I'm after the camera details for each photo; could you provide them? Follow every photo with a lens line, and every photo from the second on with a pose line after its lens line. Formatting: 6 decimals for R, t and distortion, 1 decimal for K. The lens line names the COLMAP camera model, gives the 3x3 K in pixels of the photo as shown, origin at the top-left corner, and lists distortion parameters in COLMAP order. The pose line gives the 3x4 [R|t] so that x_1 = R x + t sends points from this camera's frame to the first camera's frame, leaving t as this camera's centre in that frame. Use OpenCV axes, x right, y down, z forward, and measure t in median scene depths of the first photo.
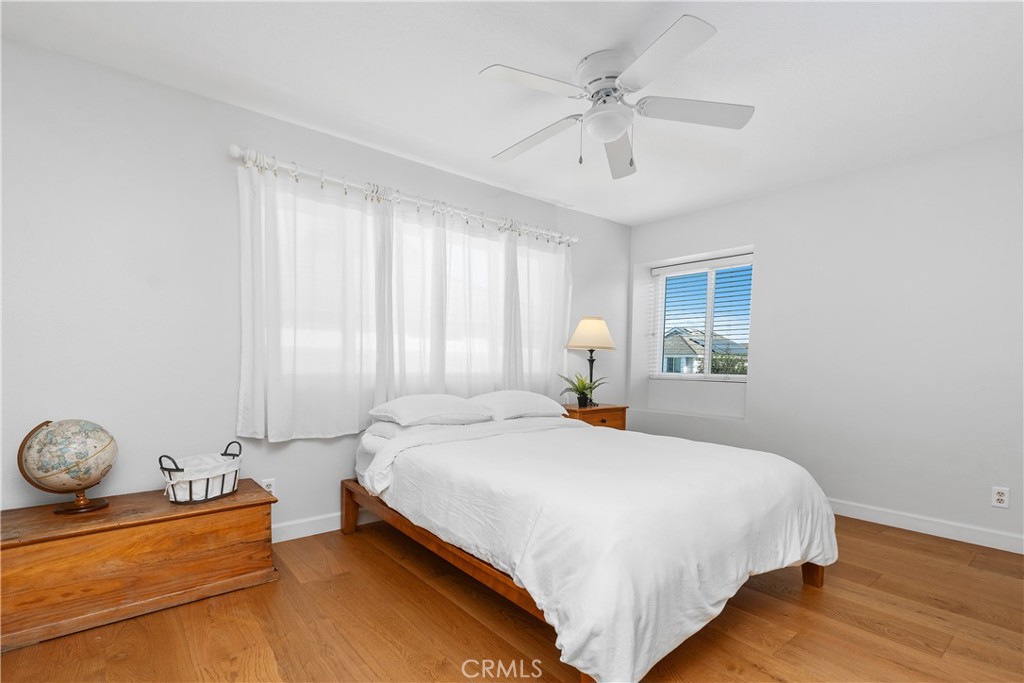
lens RADIAL K [[461.2, 0, 512.0], [0, 461.2, 341.5], [0, 0, 1]] dist [0.005706, 0.000544]
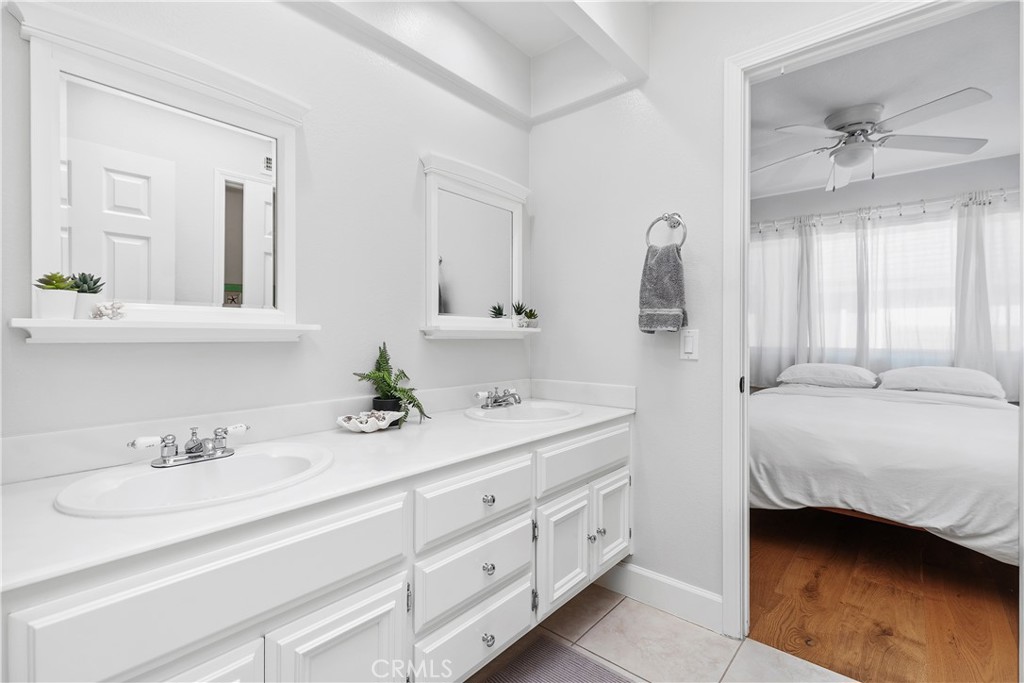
lens RADIAL K [[461.2, 0, 512.0], [0, 461.2, 341.5], [0, 0, 1]] dist [0.005706, 0.000544]
pose [[0.151132, 0.006128, -0.988495, 0.924663], [0.033628, 0.999370, 0.011337, 0.002473], [0.987941, -0.034955, 0.150831, -0.119205]]
